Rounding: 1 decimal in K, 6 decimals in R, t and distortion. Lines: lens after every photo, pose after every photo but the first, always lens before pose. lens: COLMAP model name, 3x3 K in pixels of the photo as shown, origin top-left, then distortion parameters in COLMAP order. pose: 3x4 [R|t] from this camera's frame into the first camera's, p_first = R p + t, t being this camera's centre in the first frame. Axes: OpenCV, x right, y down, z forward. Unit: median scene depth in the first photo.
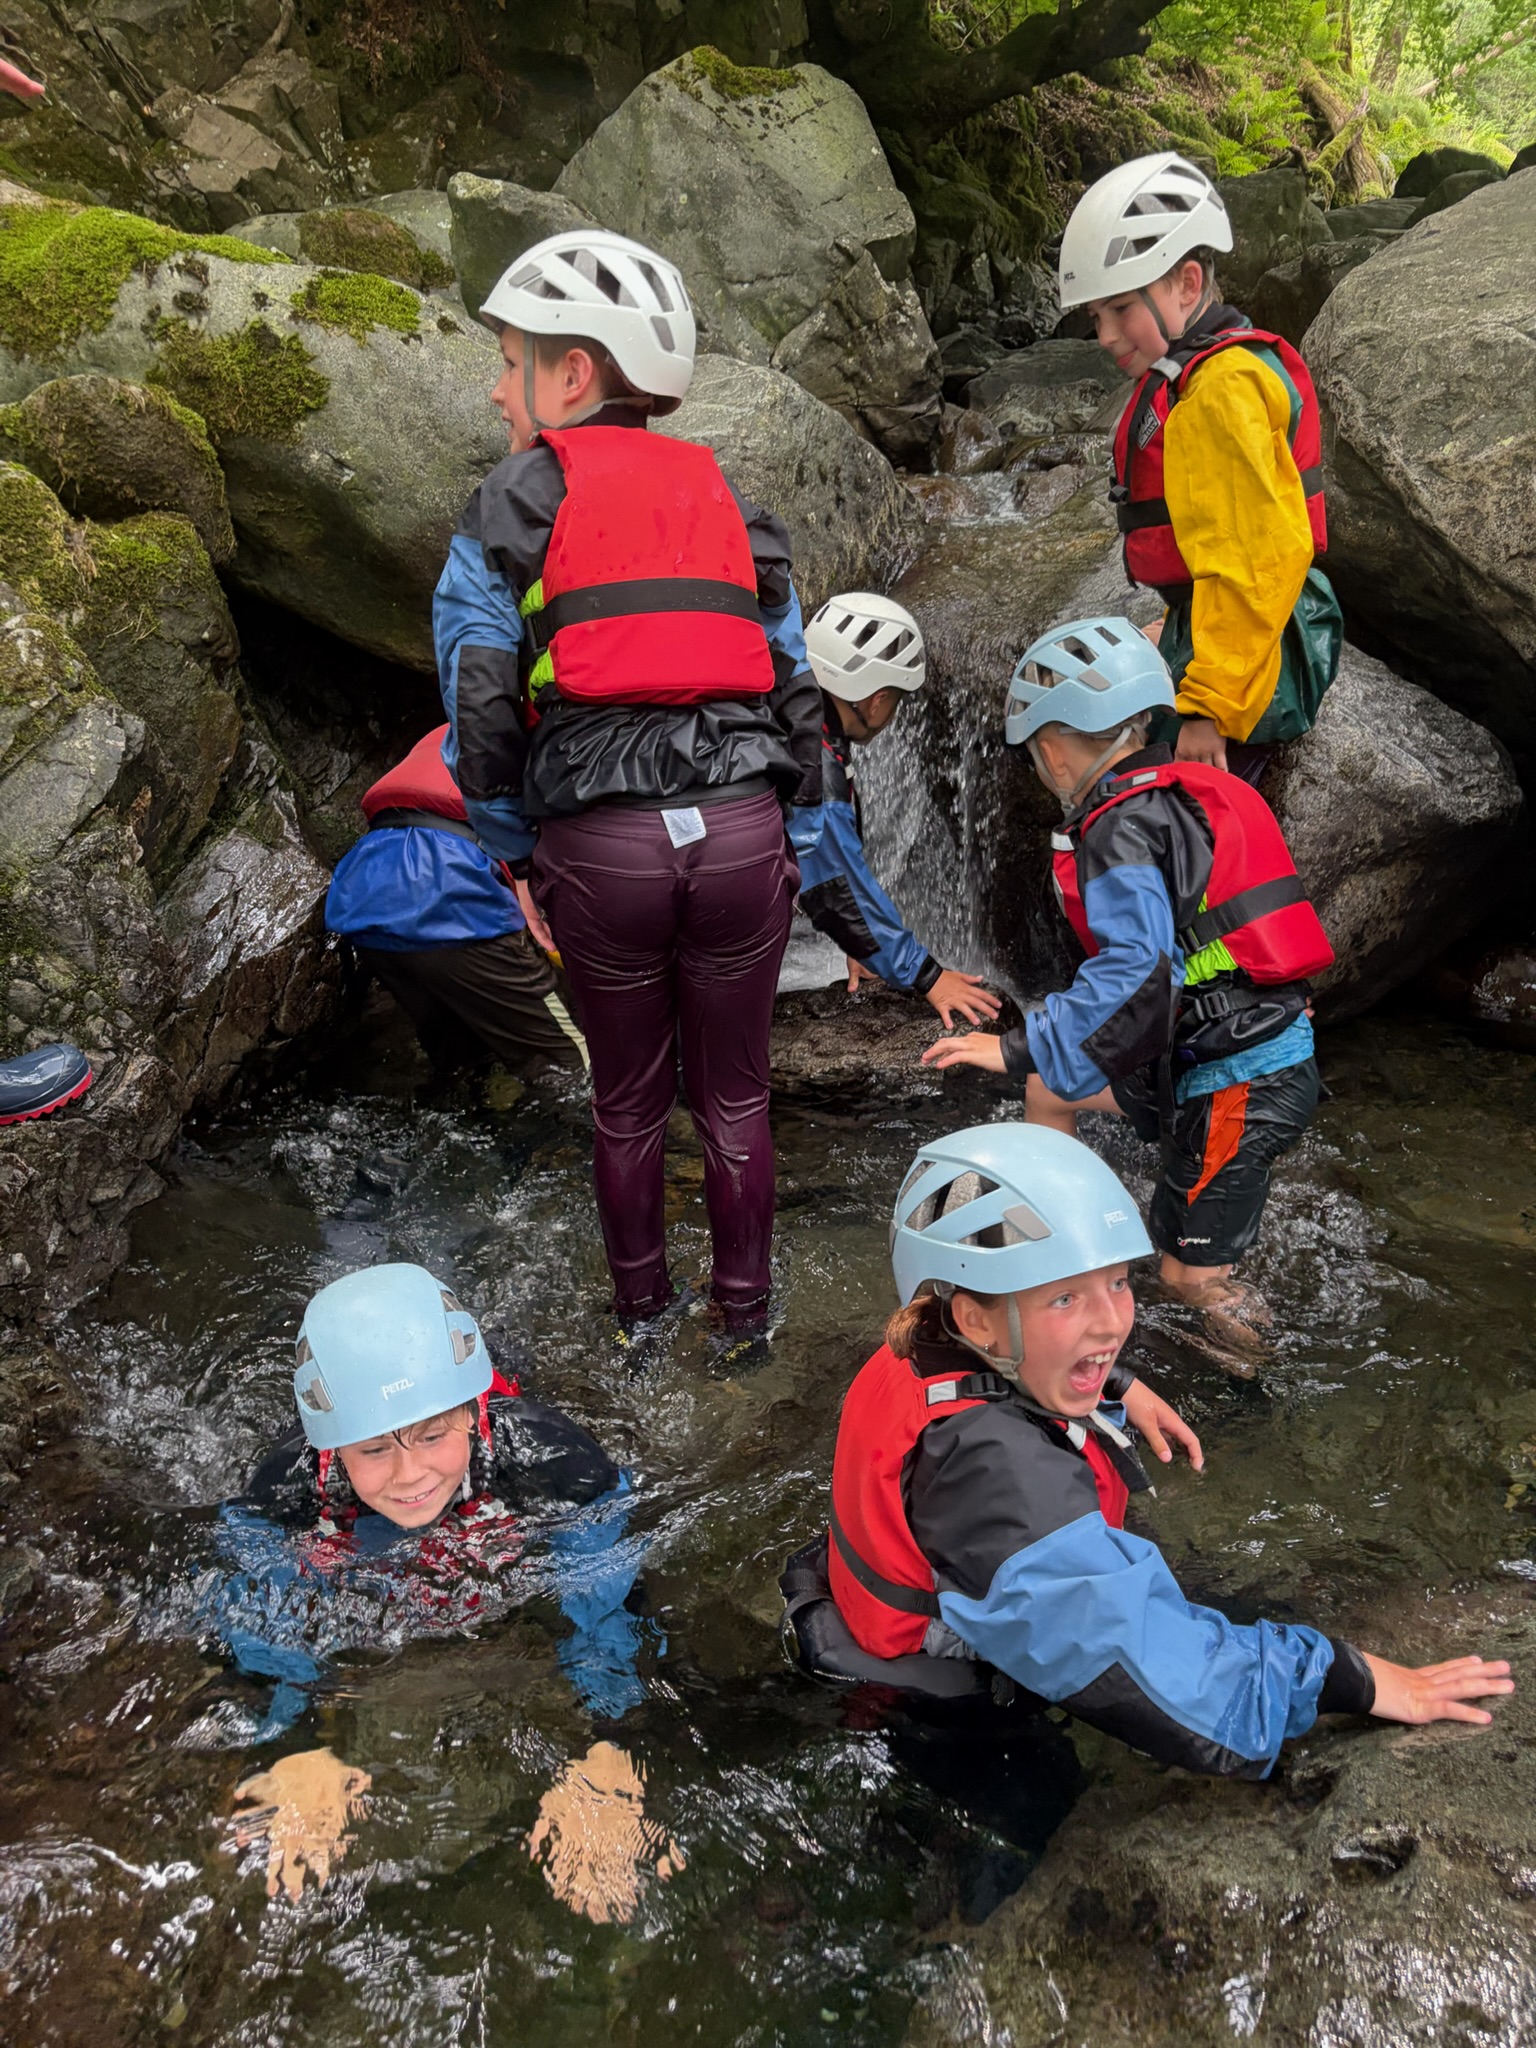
lens RADIAL K [[1561.2, 0, 765.8], [0, 1561.2, 1064.4], [0, 0, 1]] dist [-0.000637, 0.005444]
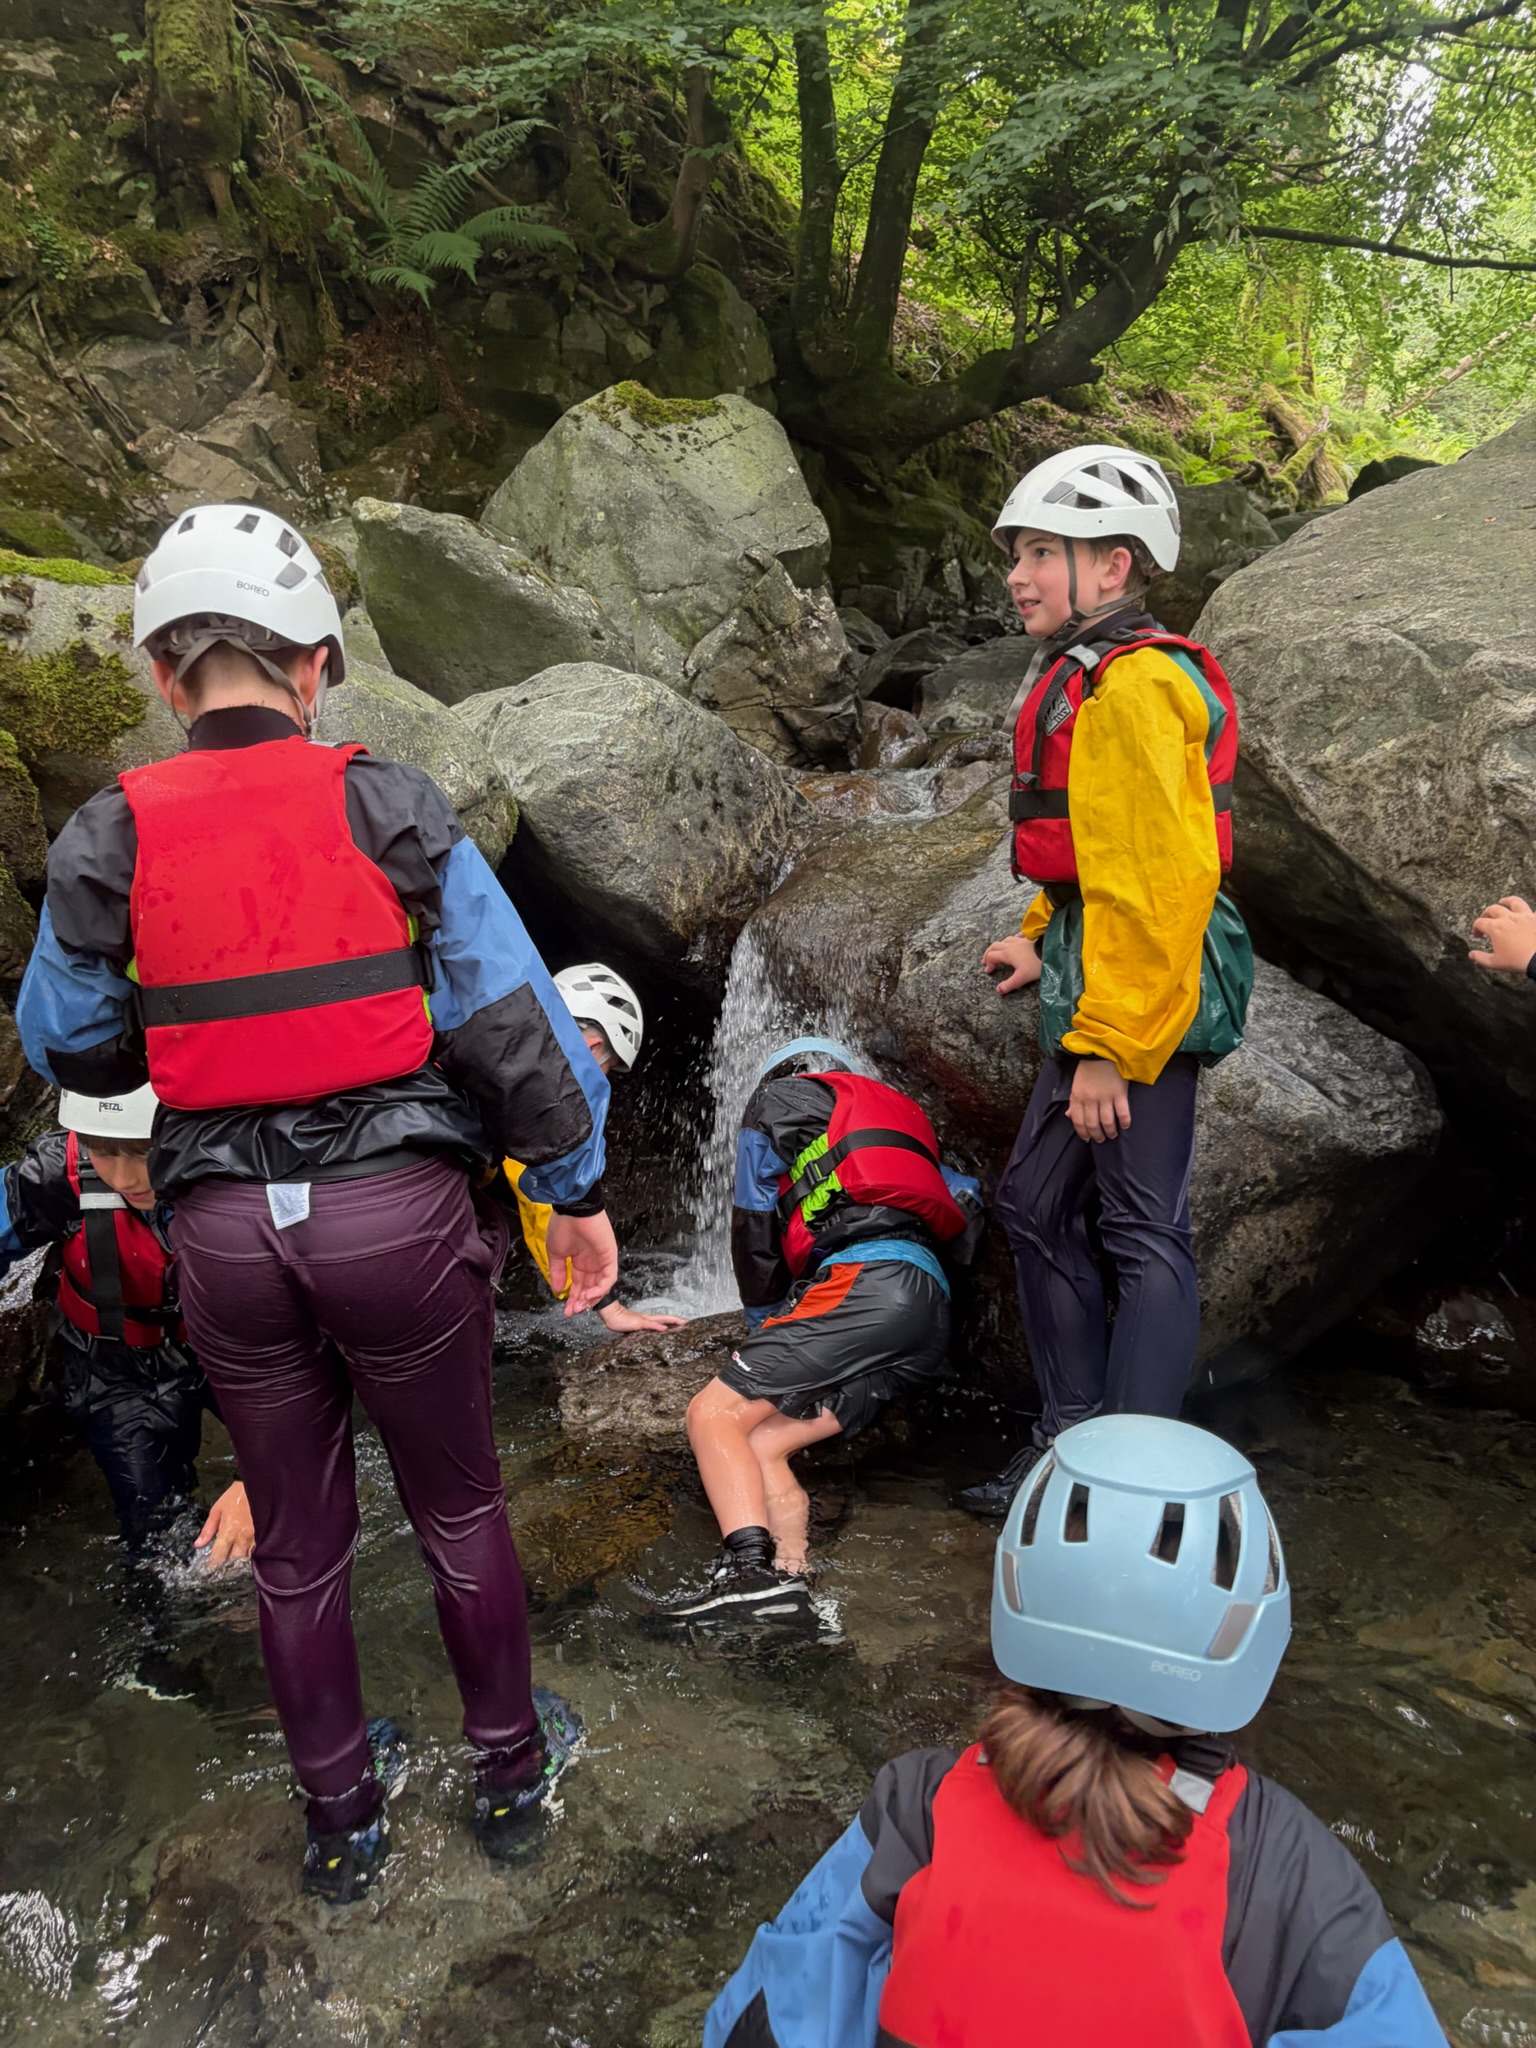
lens RADIAL K [[1539.6, 0, 768.0], [0, 1539.6, 1024.0], [0, 0, 1]] dist [0.002774, 0.002839]
pose [[0.999489, -0.006268, -0.031341, 0.111157], [0.000349, 0.982662, -0.185407, -0.055020], [0.031960, 0.185301, 0.982162, 0.100644]]
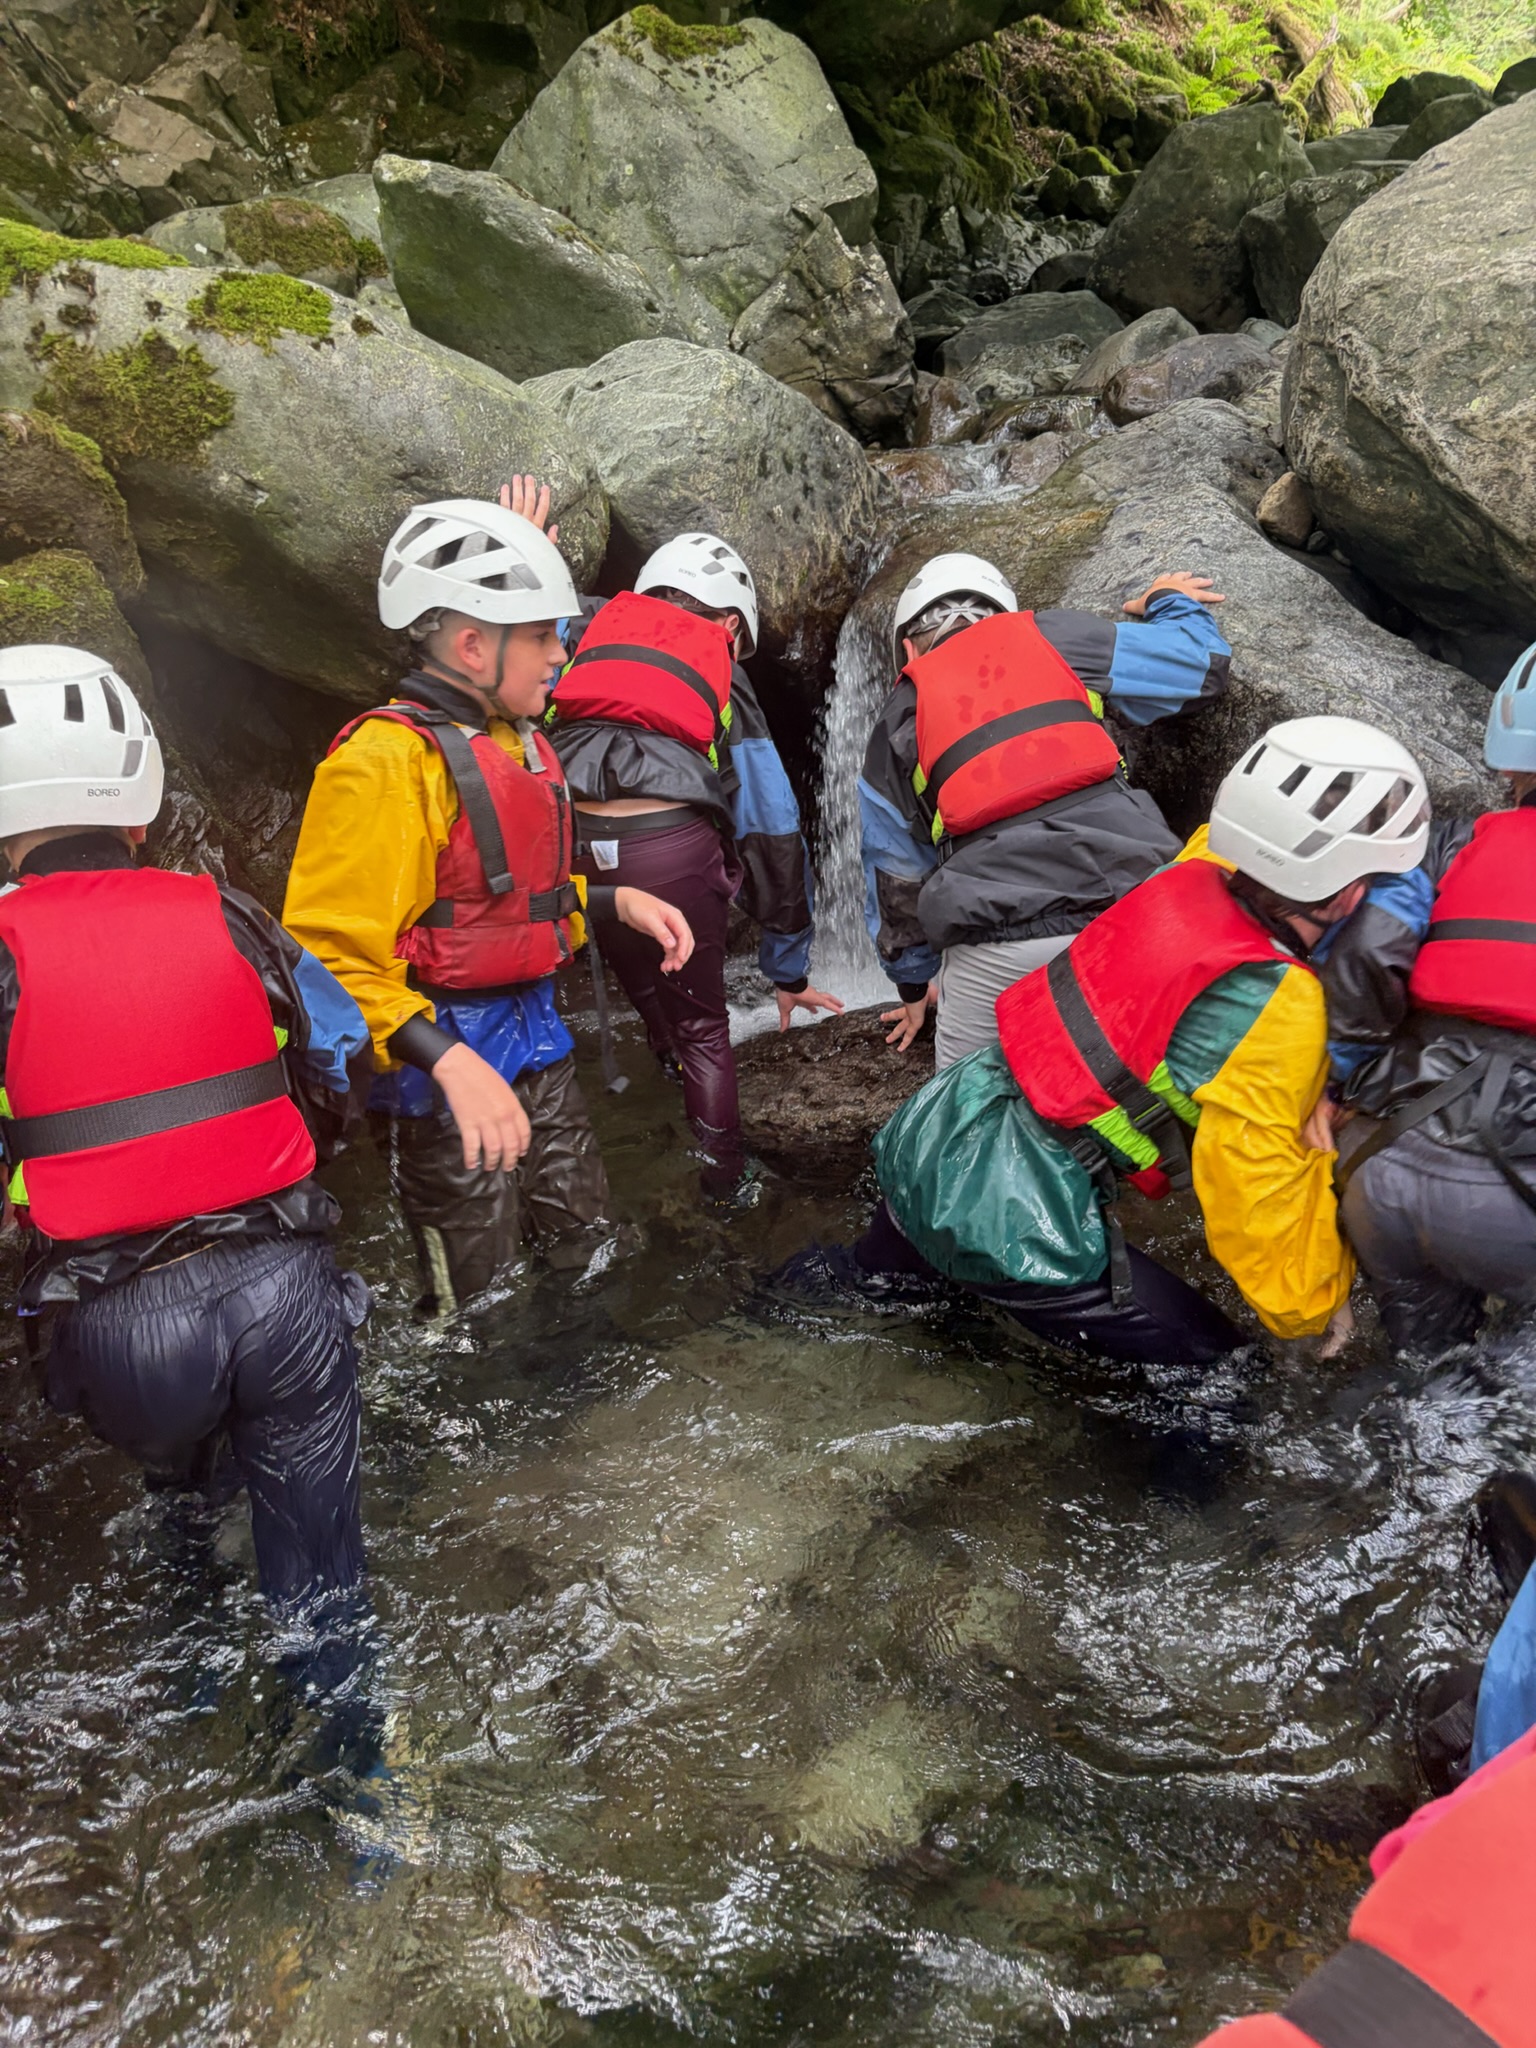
lens RADIAL K [[1539.6, 0, 768.0], [0, 1539.6, 1024.0], [0, 0, 1]] dist [0.002774, 0.002839]
pose [[0.998749, -0.049577, -0.006513, 0.014661], [0.049611, 0.998756, 0.005095, -0.053385], [0.006252, -0.005411, 0.999966, 0.090807]]
